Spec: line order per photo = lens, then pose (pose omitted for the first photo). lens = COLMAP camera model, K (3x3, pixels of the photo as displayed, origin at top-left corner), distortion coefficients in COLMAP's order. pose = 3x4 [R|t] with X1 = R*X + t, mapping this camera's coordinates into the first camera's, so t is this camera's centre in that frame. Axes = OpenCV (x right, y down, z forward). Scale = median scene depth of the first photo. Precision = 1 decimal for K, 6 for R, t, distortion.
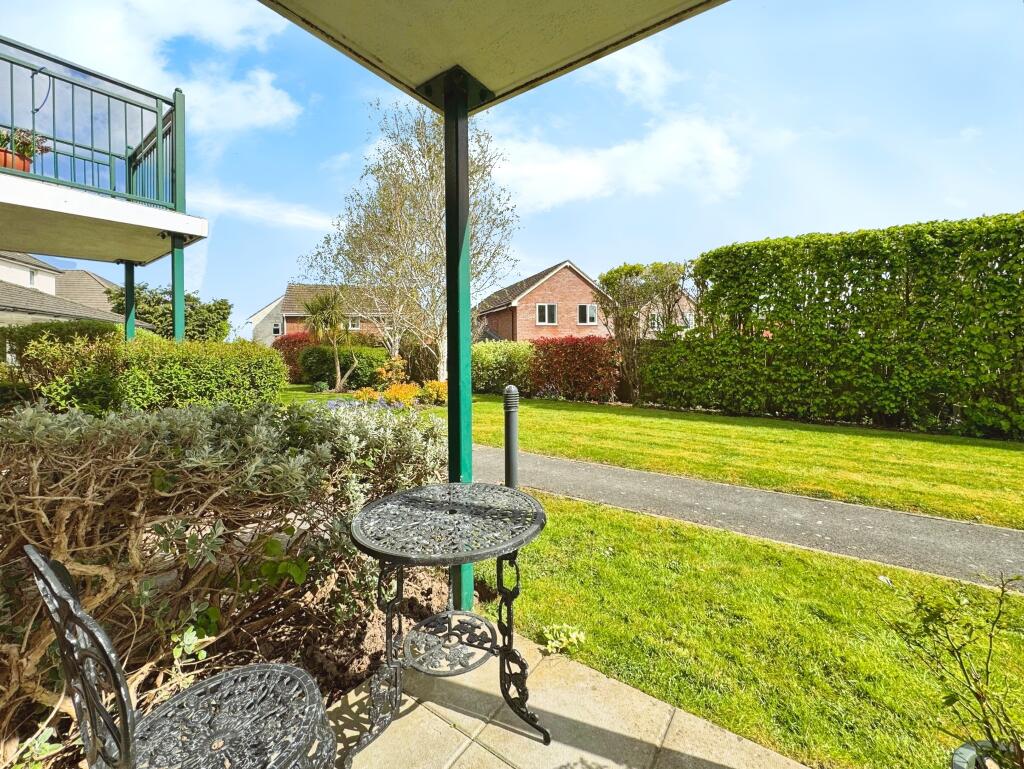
lens RADIAL K [[418.6, 0, 513.3], [0, 418.6, 347.3], [0, 0, 1]] dist [0.001100, 0.000036]
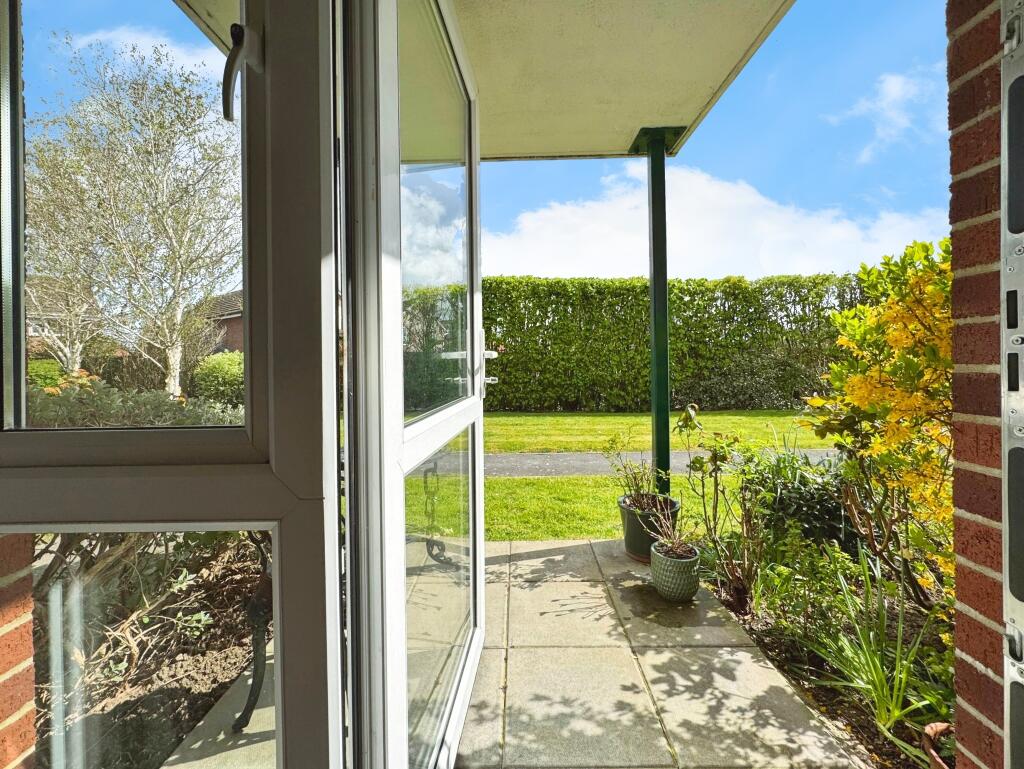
lens RADIAL K [[410.2, 0, 510.5], [0, 410.2, 359.7], [0, 0, 1]] dist [-0.000487, -0.000033]
pose [[0.824671, -0.000504, 0.565613, -0.122308], [0.003242, 0.999987, -0.003836, 0.012607], [-0.565604, 0.004997, 0.824662, -0.094898]]
